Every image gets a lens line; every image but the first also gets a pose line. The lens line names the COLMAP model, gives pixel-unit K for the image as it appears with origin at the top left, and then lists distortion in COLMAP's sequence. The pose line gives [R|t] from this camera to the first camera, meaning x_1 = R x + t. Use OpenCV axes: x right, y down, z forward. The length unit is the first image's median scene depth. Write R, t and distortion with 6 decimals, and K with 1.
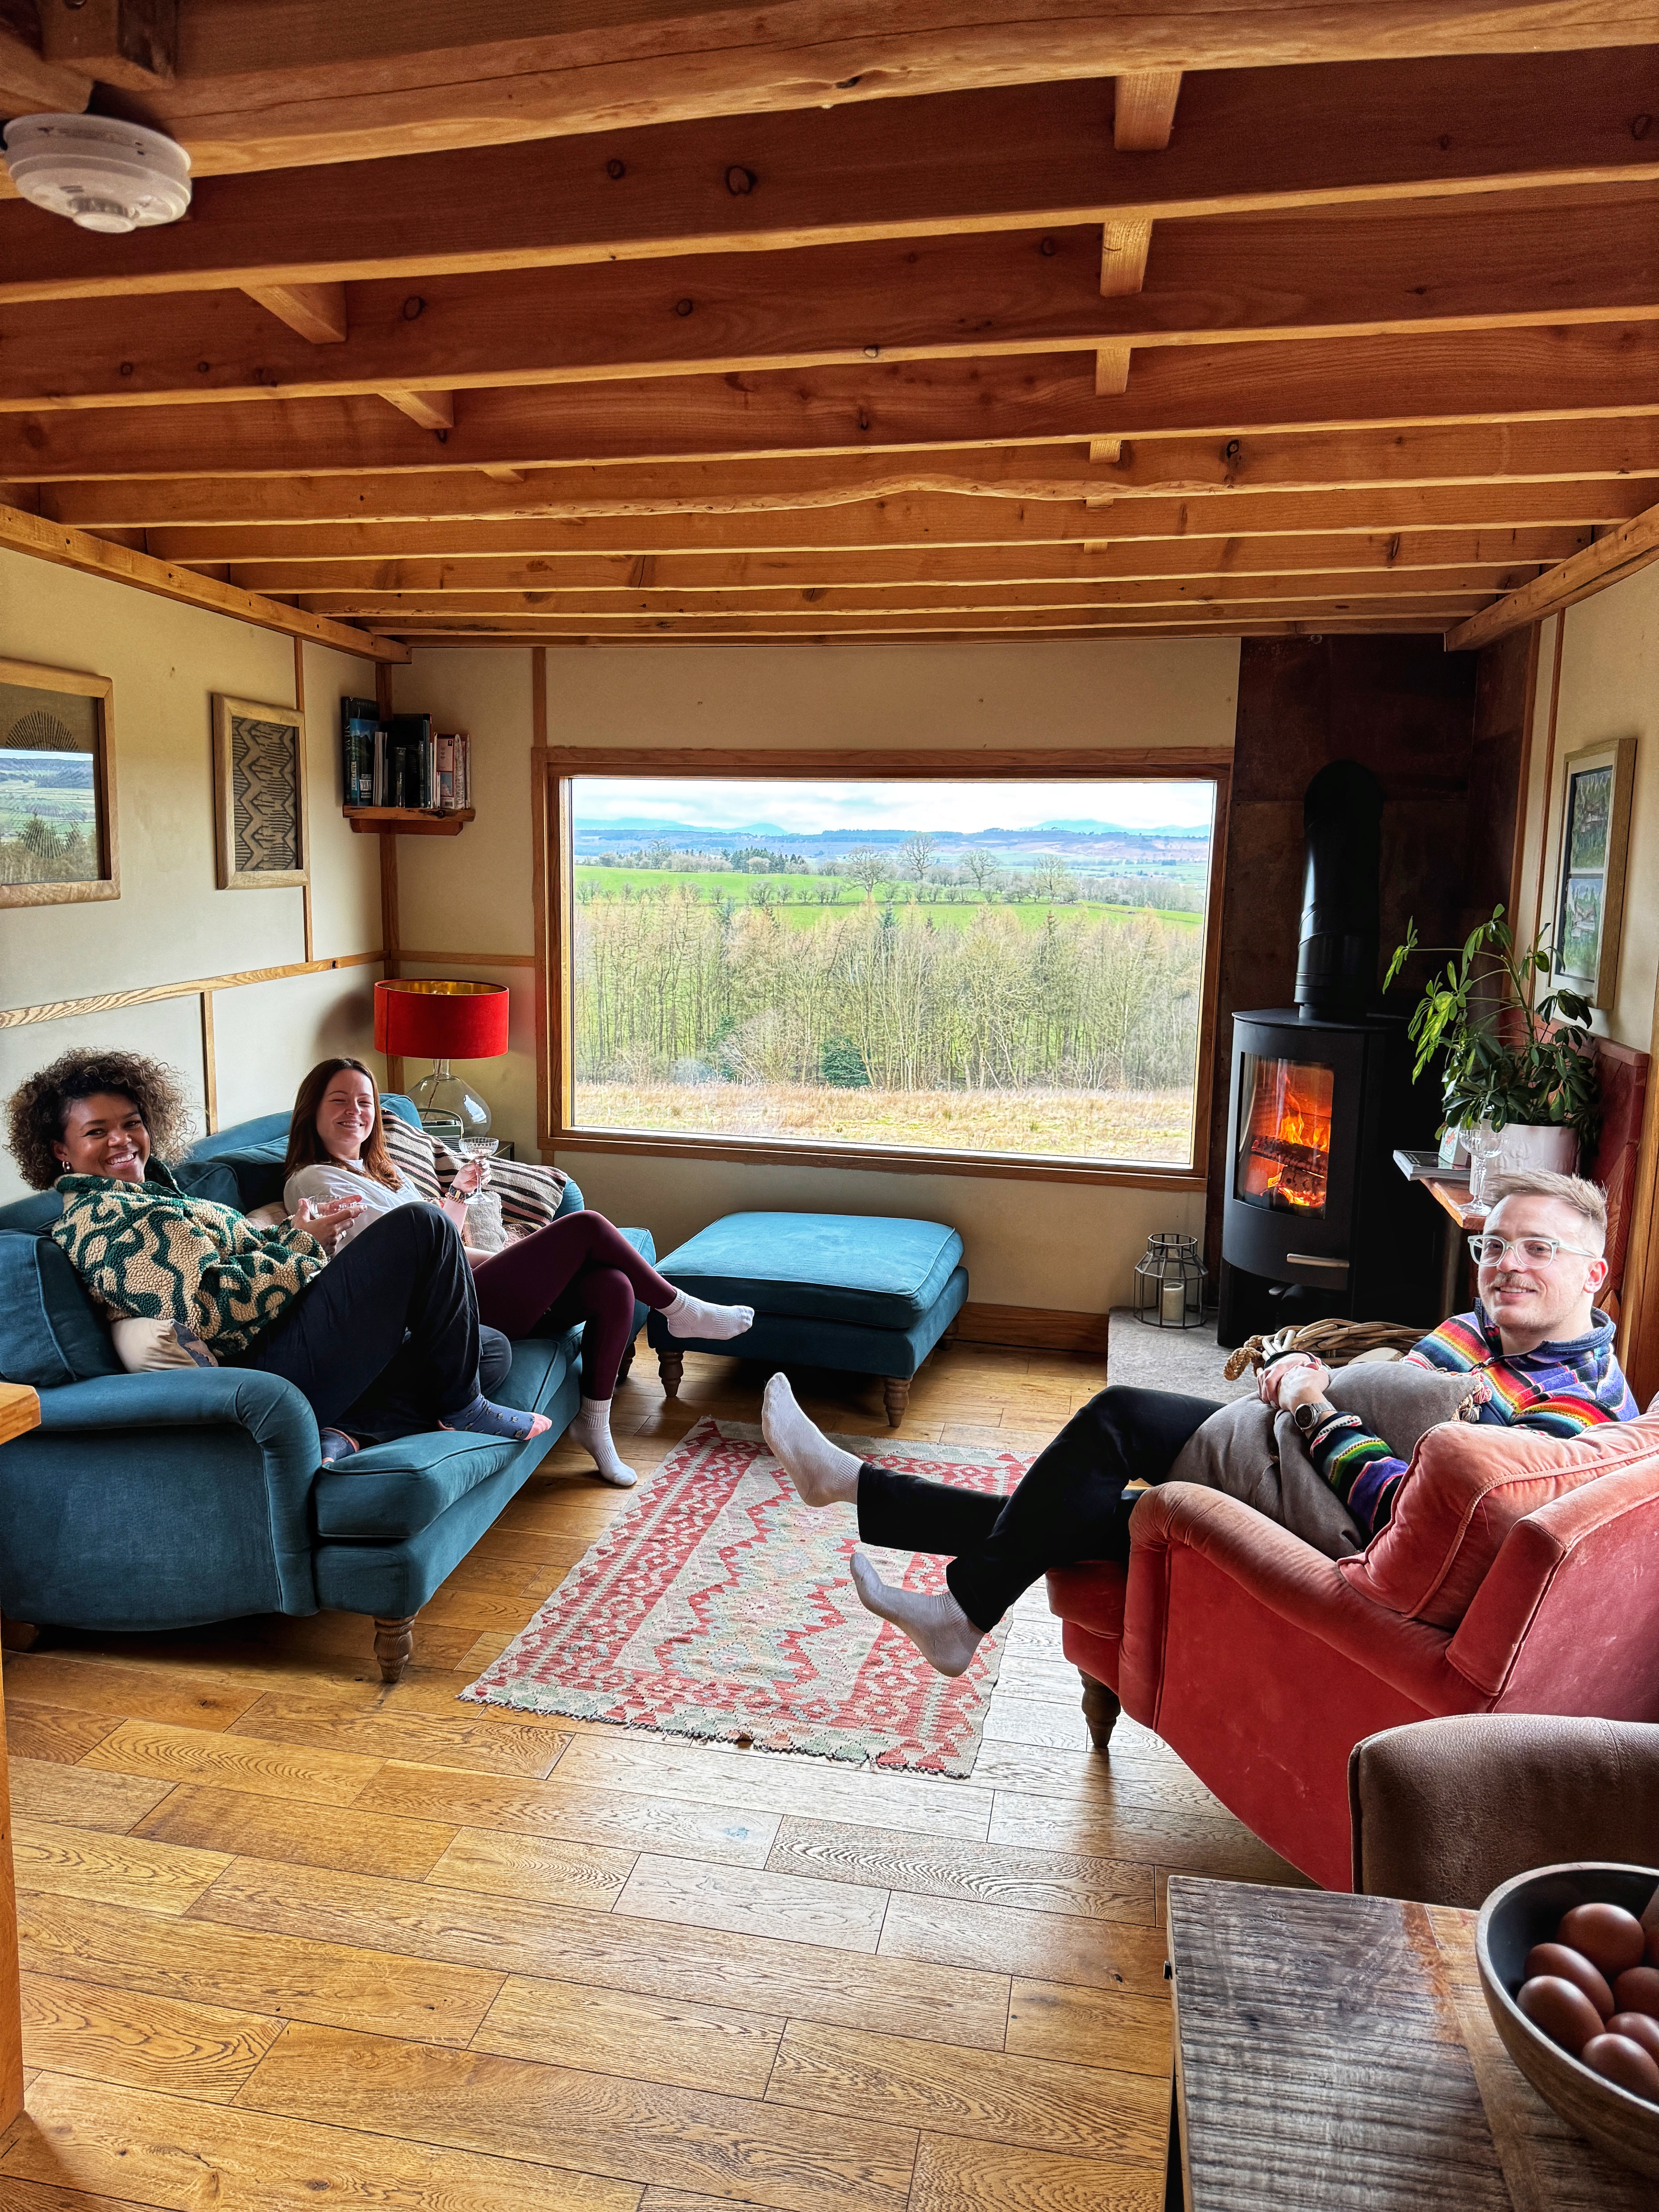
lens RADIAL K [[1538.1, 0, 834.8], [0, 1538.1, 1120.2], [0, 0, 1]] dist [0.123323, -0.159977]
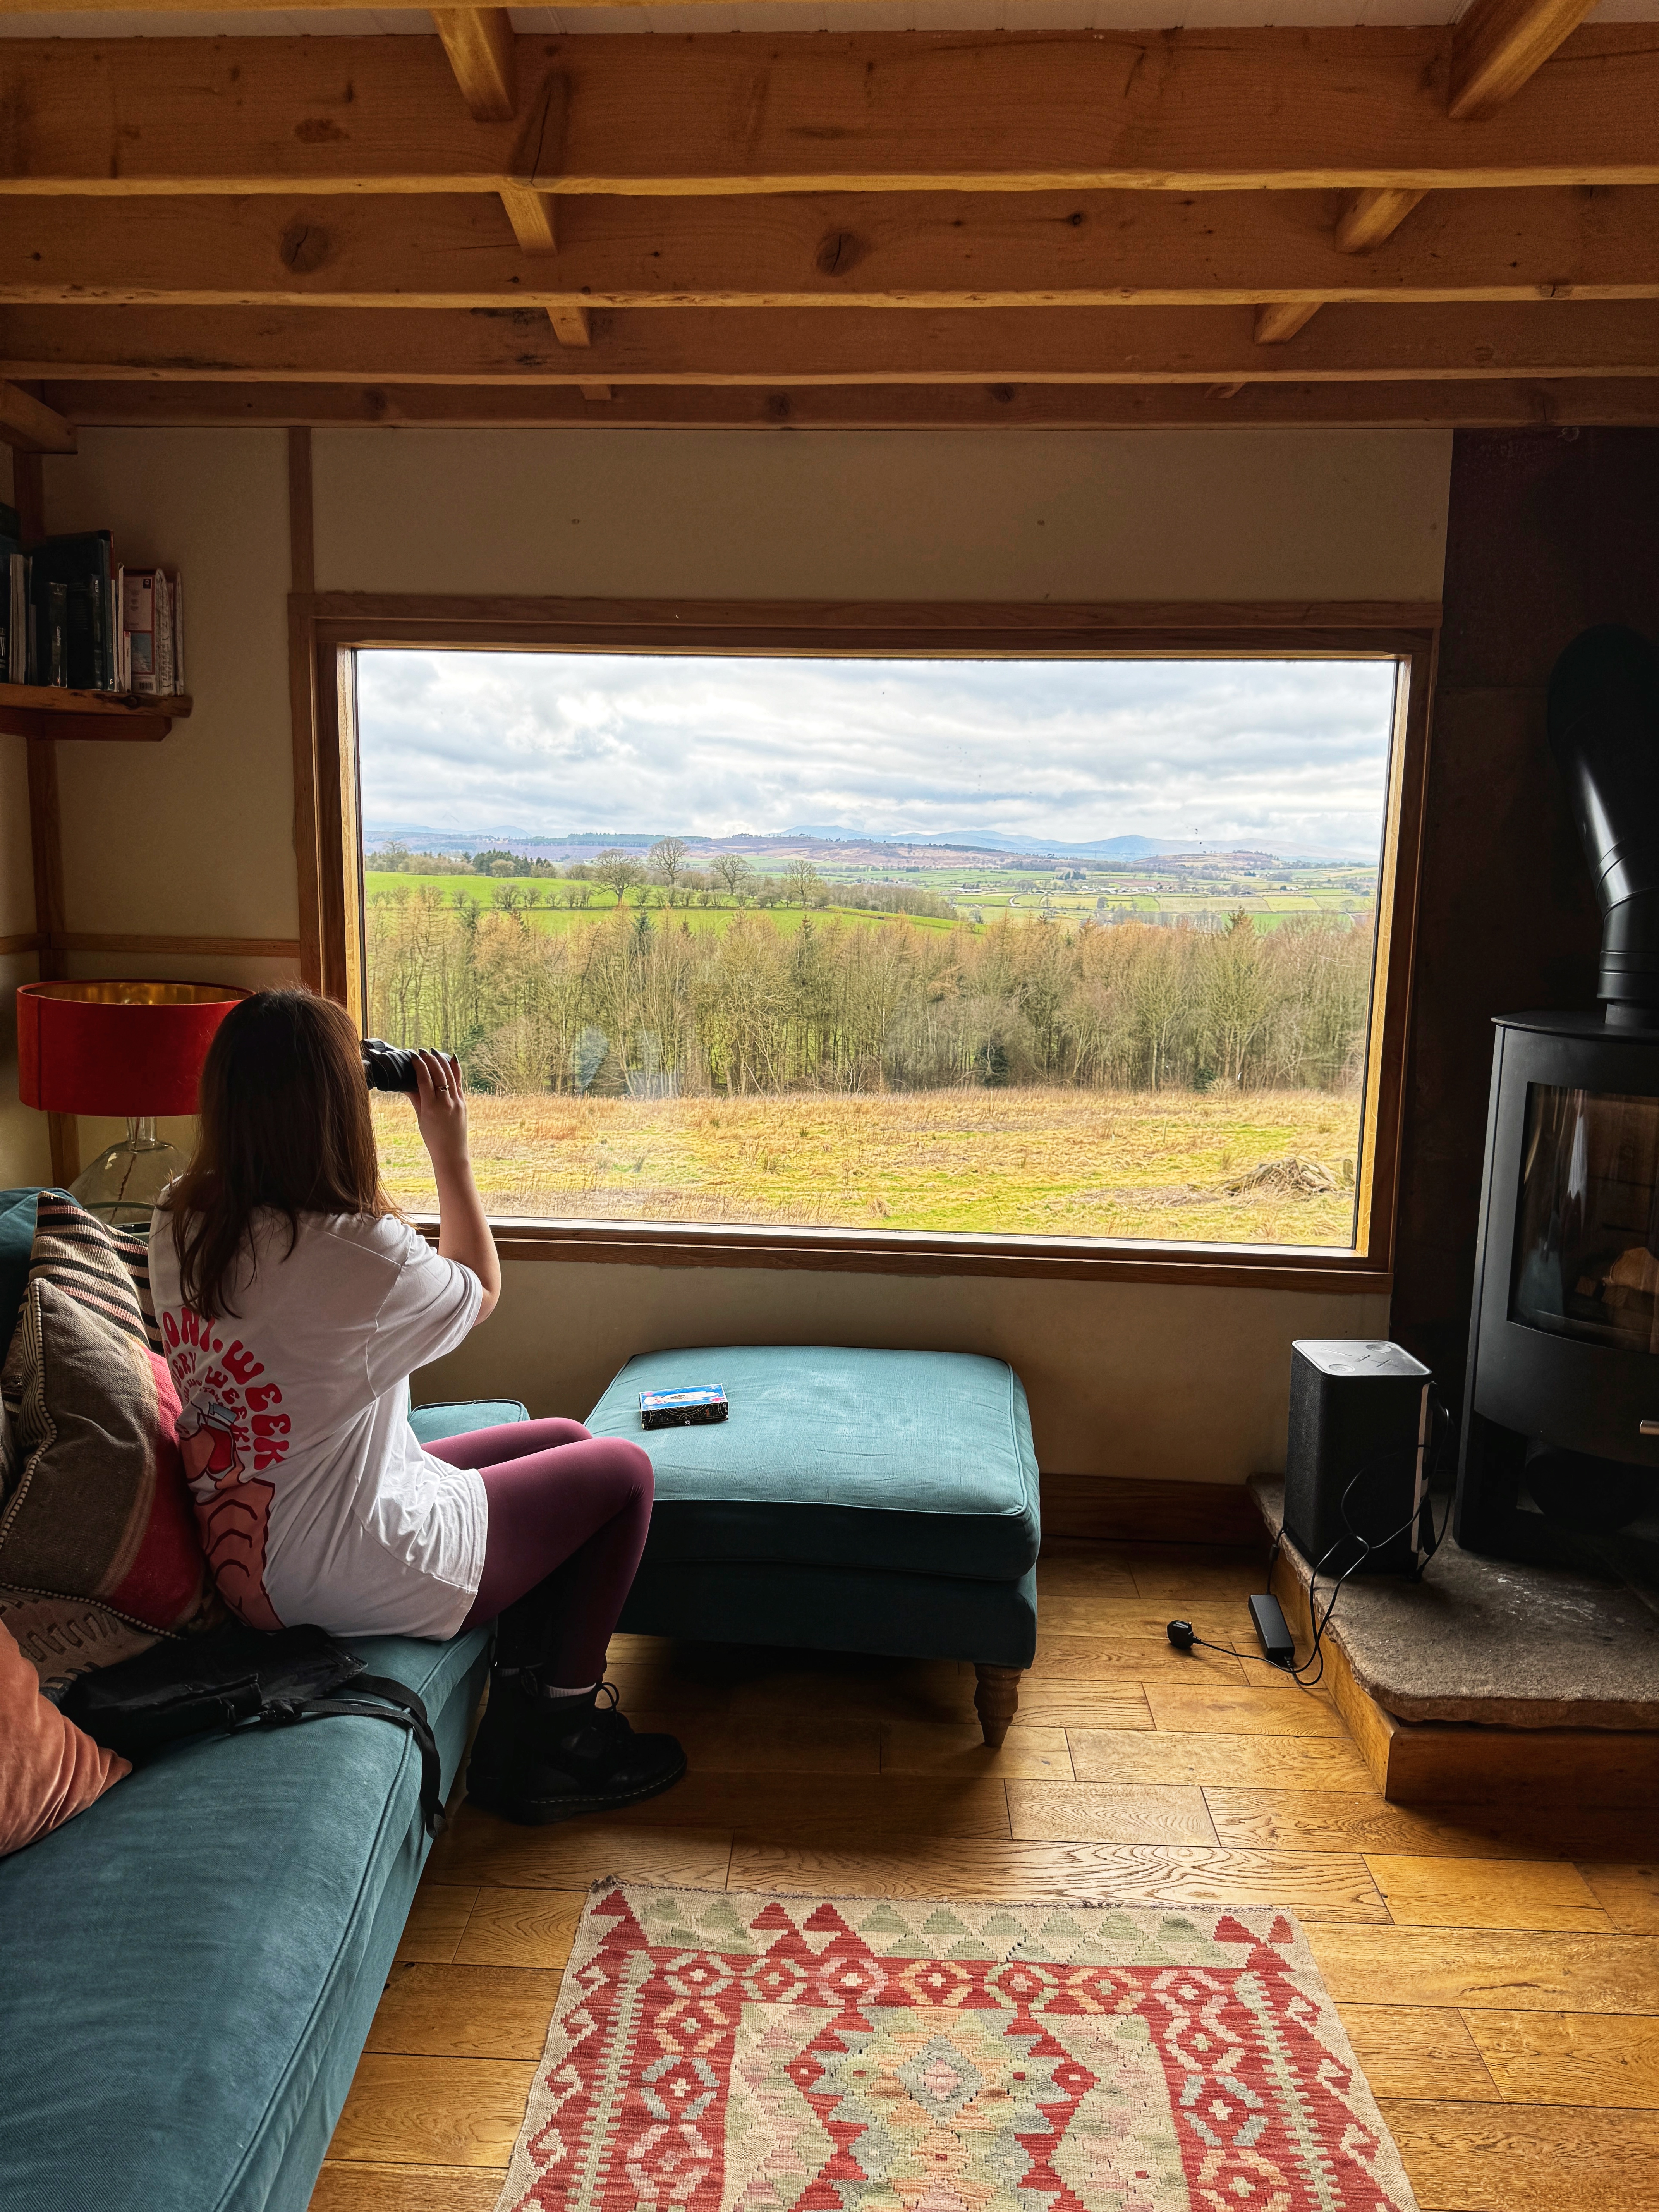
lens RADIAL K [[1542.6, 0, 834.9], [0, 1542.6, 1112.6], [0, 0, 1]] dist [0.127369, -0.168294]
pose [[0.987301, -0.023619, 0.157094, -0.093767], [0.024945, 0.999668, -0.006471, -0.031634], [-0.156889, 0.010307, 0.987562, 0.394130]]
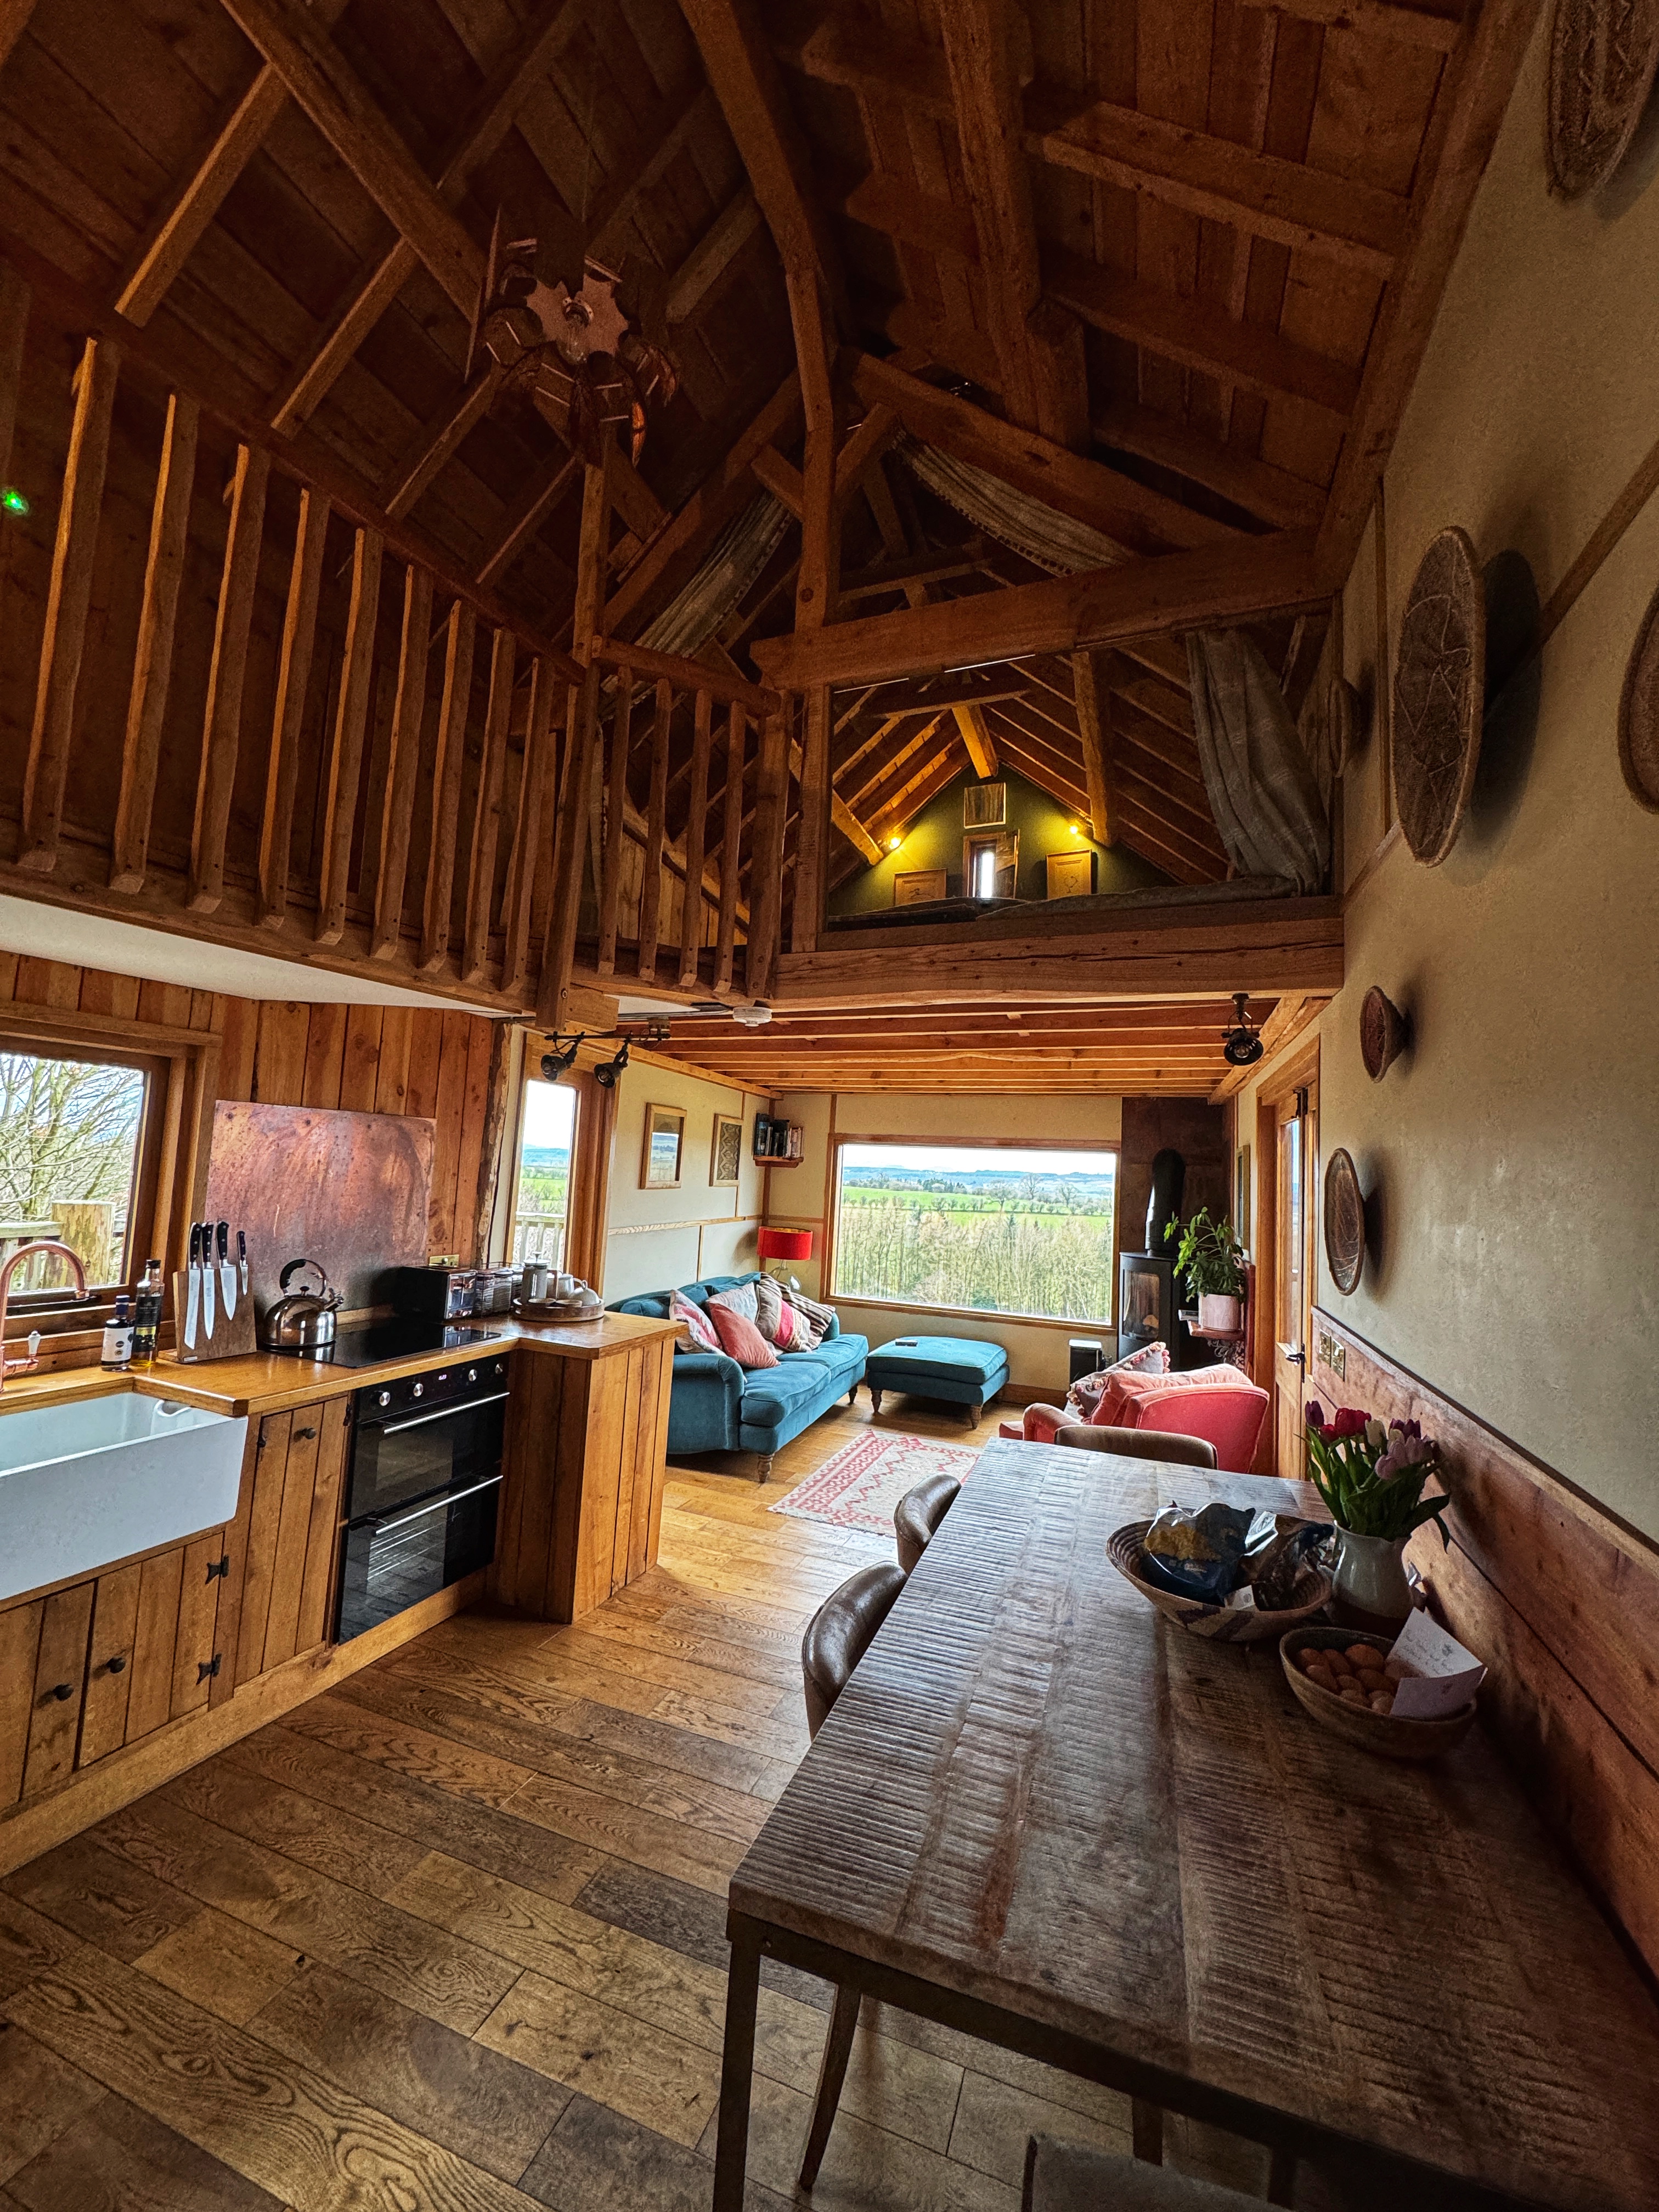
lens RADIAL K [[879.7, 0, 831.8], [0, 879.7, 1106.8], [0, 0, 1]] dist [-0.002360, -0.000059]
pose [[0.985282, 0.016977, -0.170094, 0.047362], [-0.059318, 0.967180, -0.247070, 0.065998], [0.160317, 0.253523, 0.953952, -0.353746]]
